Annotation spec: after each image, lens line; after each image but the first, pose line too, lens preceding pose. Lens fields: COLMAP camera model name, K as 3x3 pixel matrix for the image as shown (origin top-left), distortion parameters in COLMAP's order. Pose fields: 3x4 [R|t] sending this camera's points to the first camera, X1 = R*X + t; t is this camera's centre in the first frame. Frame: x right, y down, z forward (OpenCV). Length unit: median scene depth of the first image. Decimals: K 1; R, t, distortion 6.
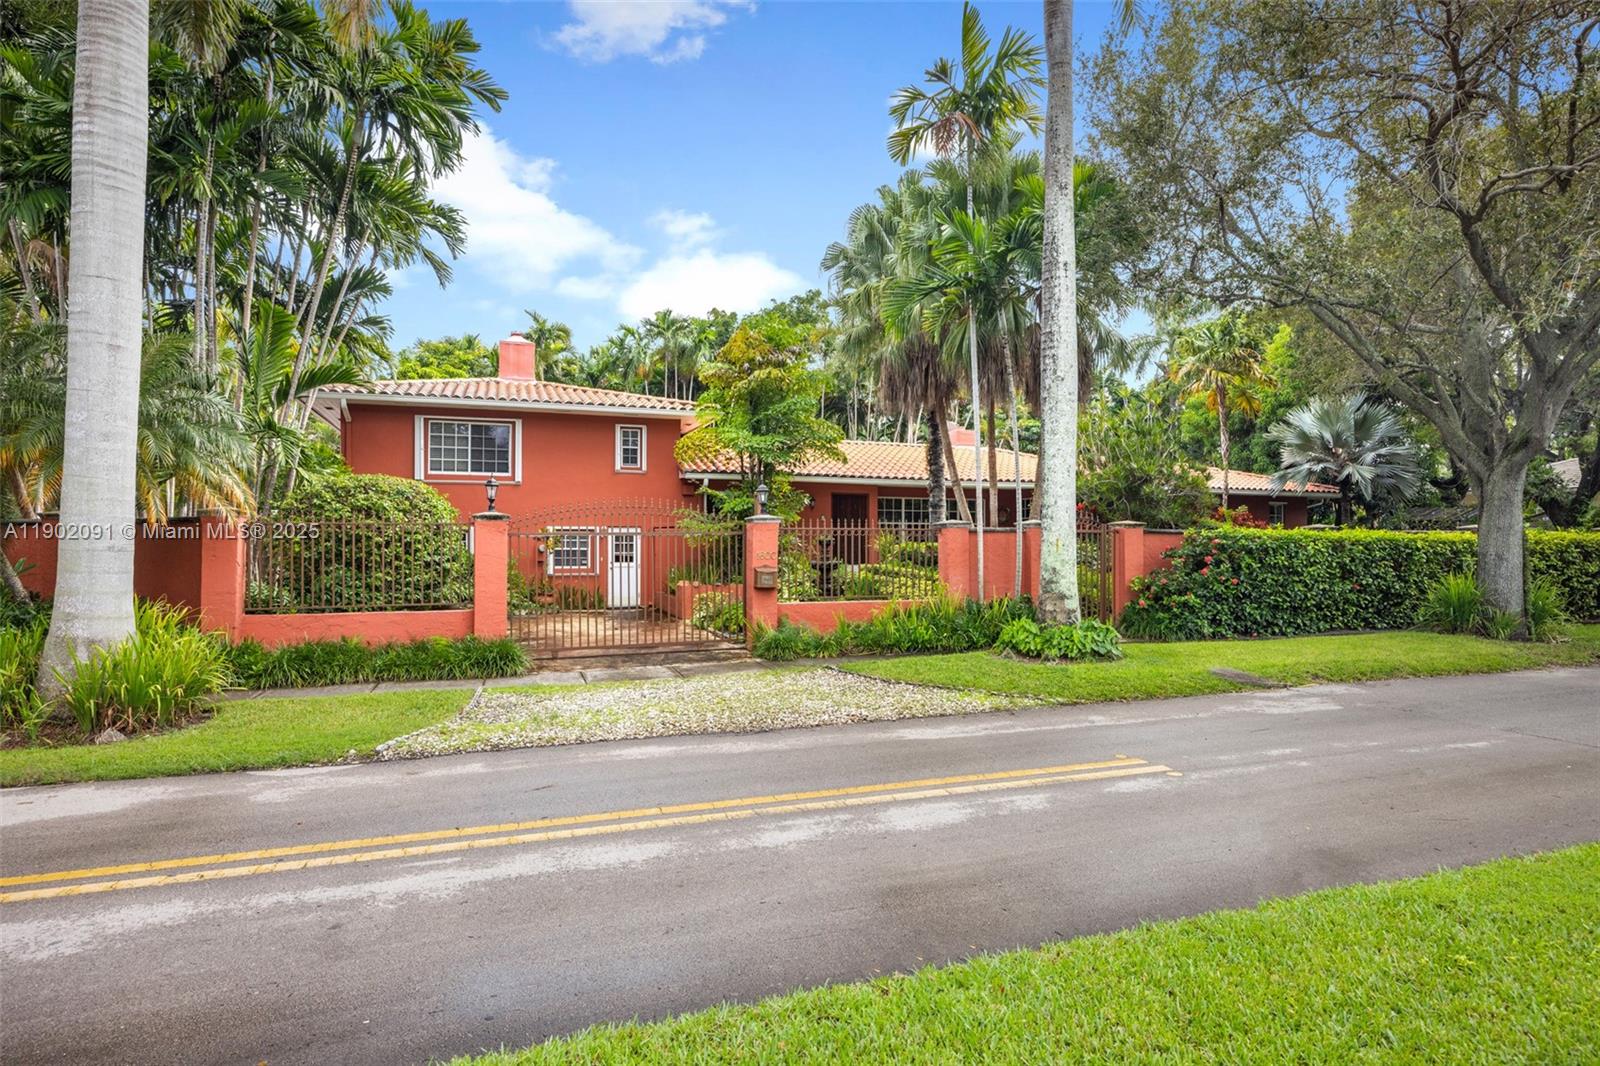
lens RADIAL K [[883.0, 0, 800.2], [0, 883.0, 532.3], [0, 0, 1]] dist [-0.000575, -0.000115]
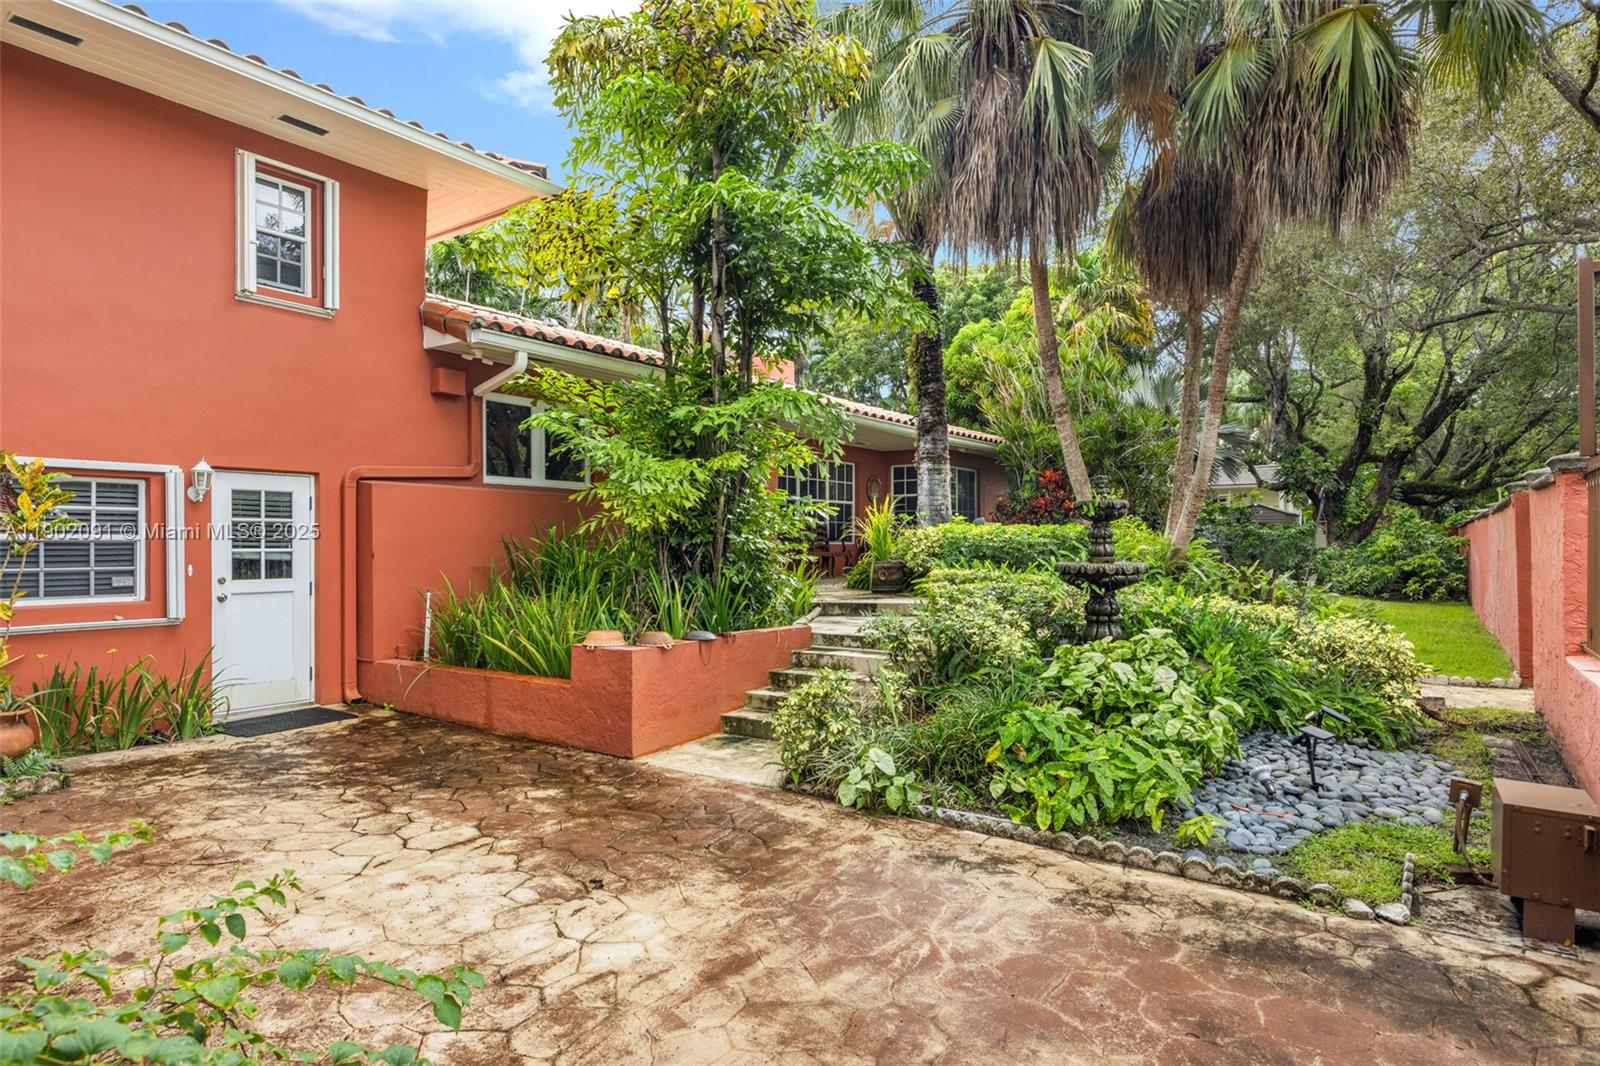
lens RADIAL K [[883.0, 0, 798.9], [0, 883.0, 538.9], [0, 0, 1]] dist [-0.000575, -0.000115]
pose [[0.830099, -0.001881, 0.557613, -0.217046], [-0.004026, 0.999948, 0.009366, 0.015192], [-0.557602, -0.010019, 0.830048, 0.615107]]
